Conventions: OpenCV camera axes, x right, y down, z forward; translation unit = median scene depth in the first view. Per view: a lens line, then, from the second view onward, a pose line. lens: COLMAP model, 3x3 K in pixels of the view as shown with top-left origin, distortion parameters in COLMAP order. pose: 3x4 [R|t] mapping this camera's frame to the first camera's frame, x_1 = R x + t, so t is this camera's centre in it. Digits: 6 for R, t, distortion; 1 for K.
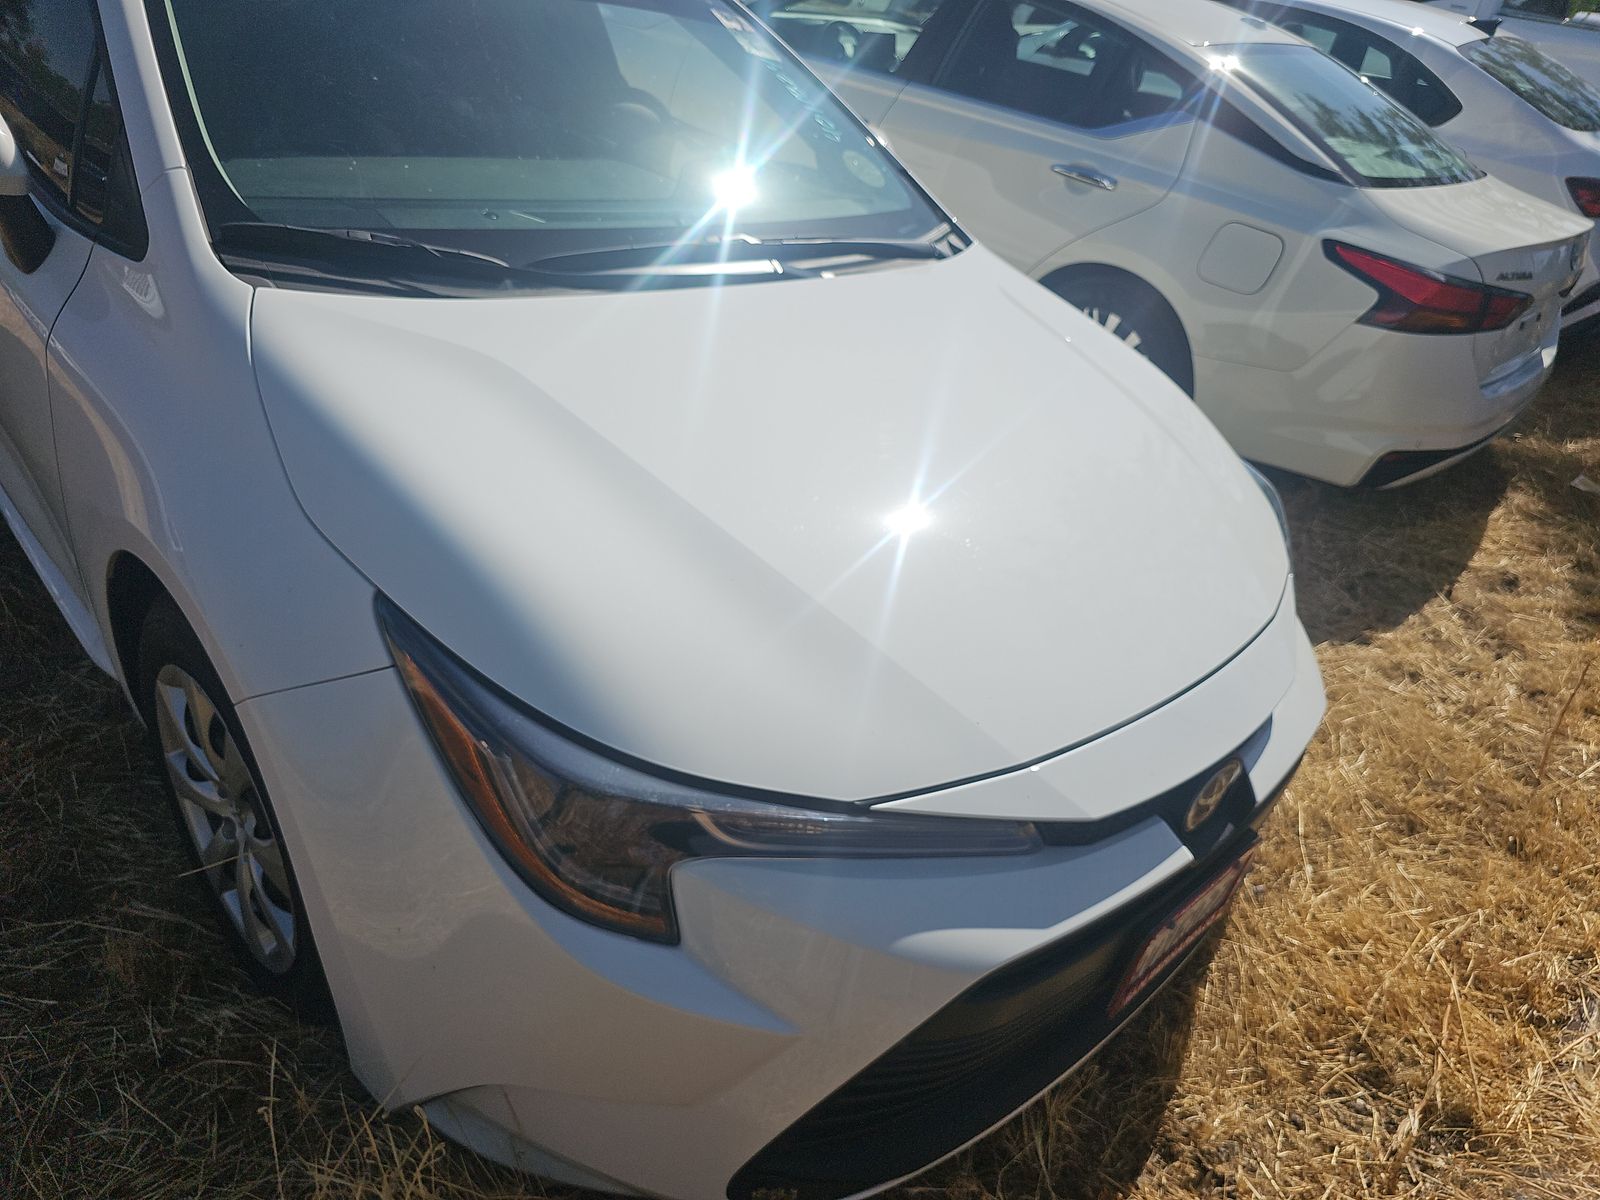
lens RADIAL K [[1100.0, 0, 800.0], [0, 1100.0, 600.0], [0, 0, 1]] dist [-0.015130, -0.002792]
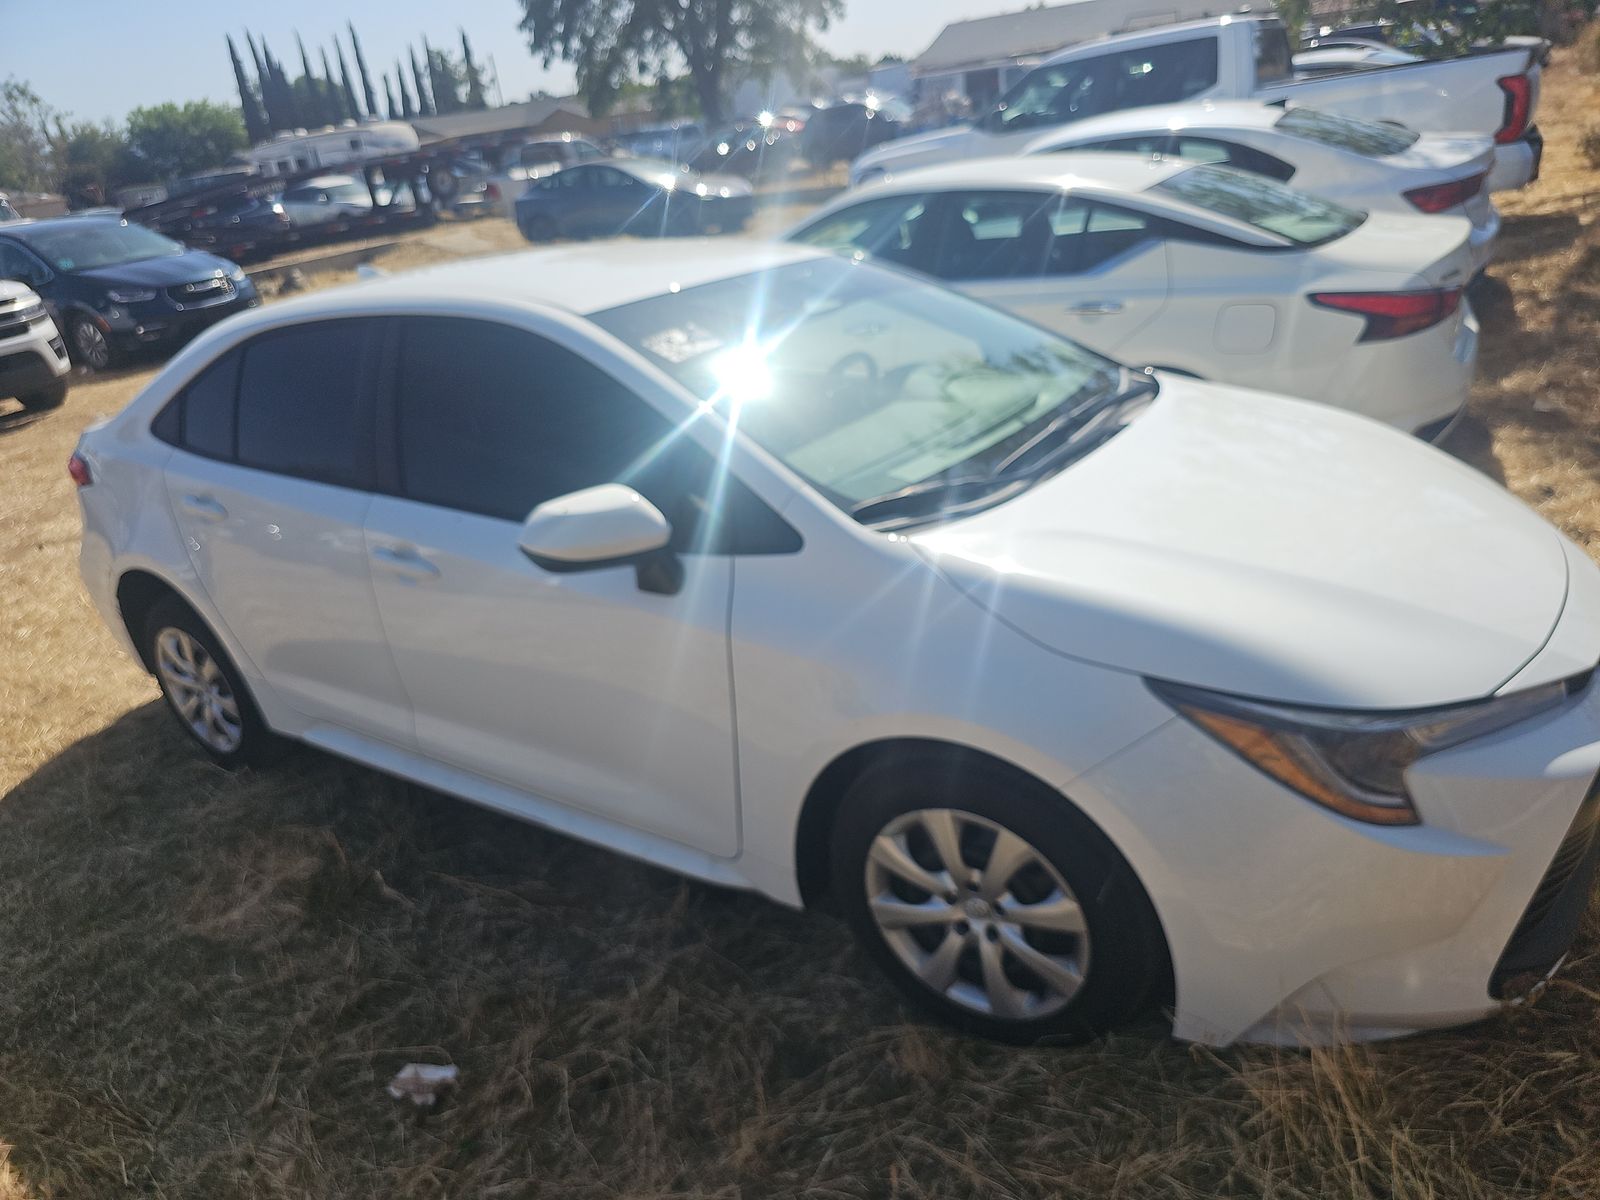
lens RADIAL K [[1100.0, 0, 800.0], [0, 1100.0, 600.0], [0, 0, 1]] dist [-0.015130, -0.002792]
pose [[0.936915, -0.332567, 0.107651, -0.335738], [0.345514, 0.927771, -0.140928, -0.020511], [-0.053008, 0.169233, 0.984150, -0.173989]]
